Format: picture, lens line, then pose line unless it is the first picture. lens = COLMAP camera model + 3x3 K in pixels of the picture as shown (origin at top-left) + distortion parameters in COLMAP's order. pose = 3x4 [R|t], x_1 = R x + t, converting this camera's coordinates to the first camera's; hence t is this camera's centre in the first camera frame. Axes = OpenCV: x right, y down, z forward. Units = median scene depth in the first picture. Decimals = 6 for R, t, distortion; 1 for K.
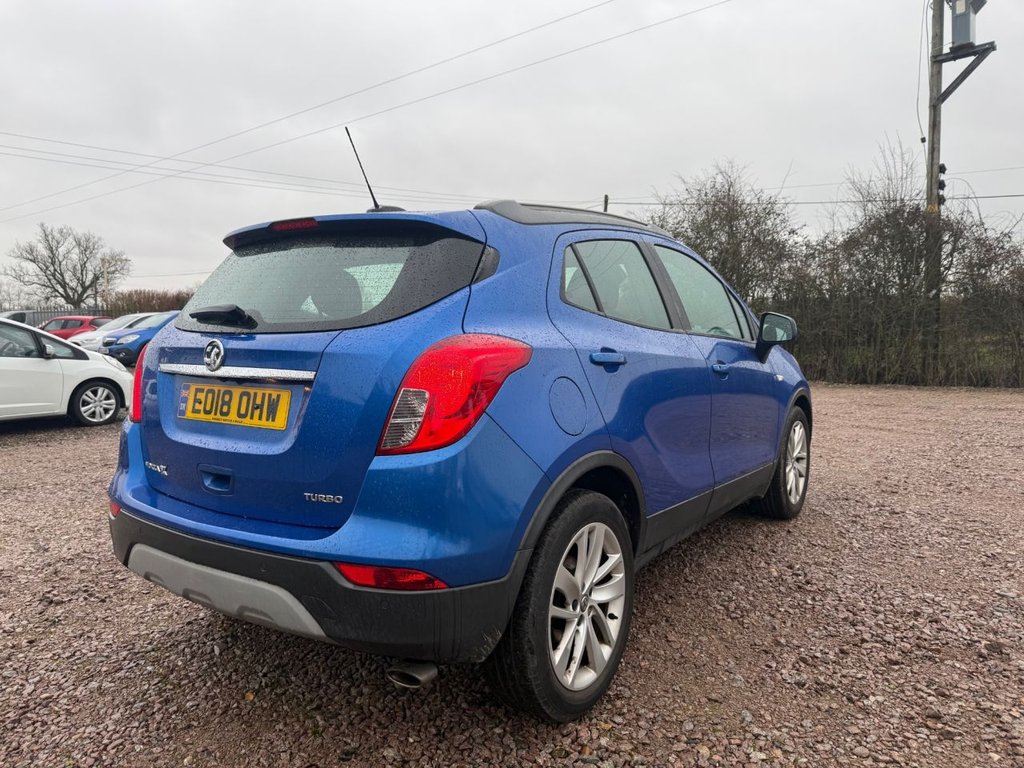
lens RADIAL K [[741.1, 0, 512.0], [0, 741.1, 384.0], [0, 0, 1]] dist [0.008675, -0.001296]
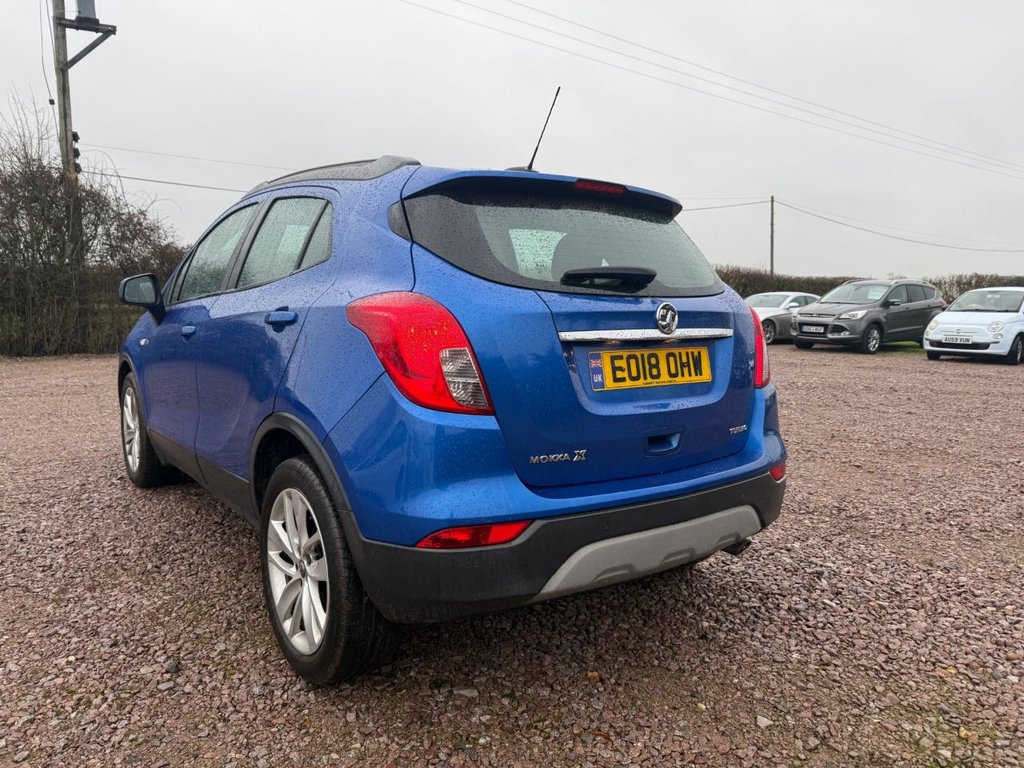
lens RADIAL K [[741.1, 0, 512.0], [0, 741.1, 384.0], [0, 0, 1]] dist [0.008675, -0.001296]
pose [[0.323912, -0.098830, 0.940911, -1.337436], [0.060436, 0.994659, 0.083670, -0.043865], [-0.944155, 0.029763, 0.328155, 0.818488]]
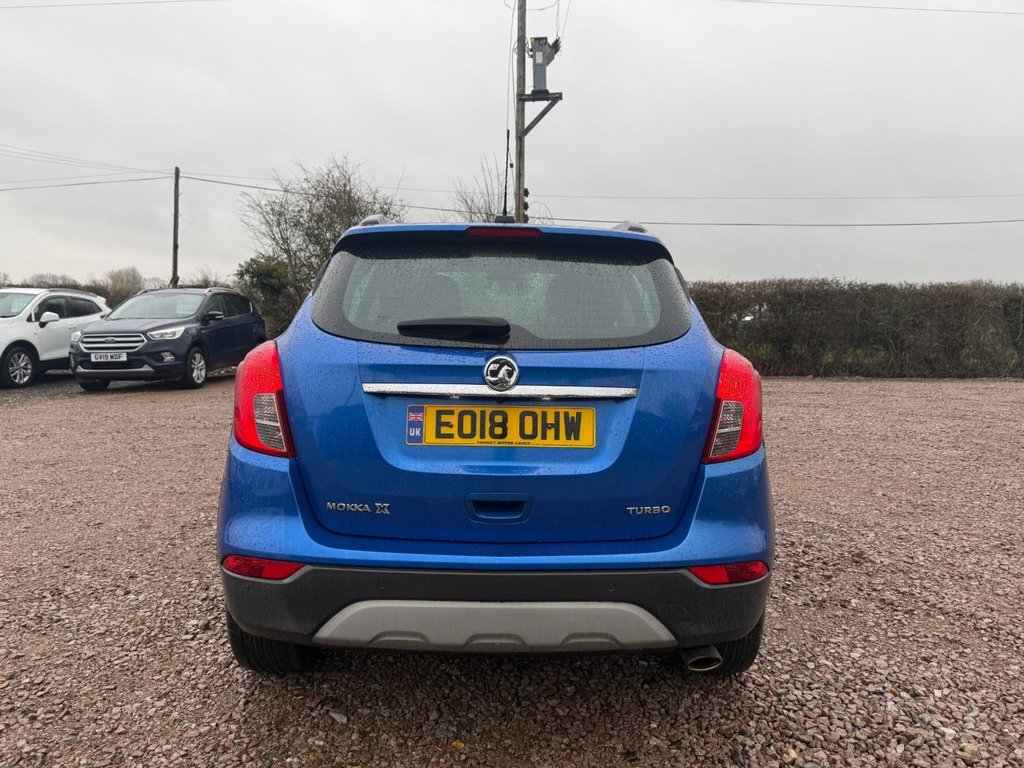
lens RADIAL K [[730.9, 0, 524.3], [0, 730.9, 389.5], [0, 0, 1]] dist [0.084035, -0.001074]
pose [[0.809655, -0.036903, 0.585745, -0.855346], [0.024008, 0.999268, 0.029769, -0.042528], [-0.586415, -0.010040, 0.809949, 0.233617]]
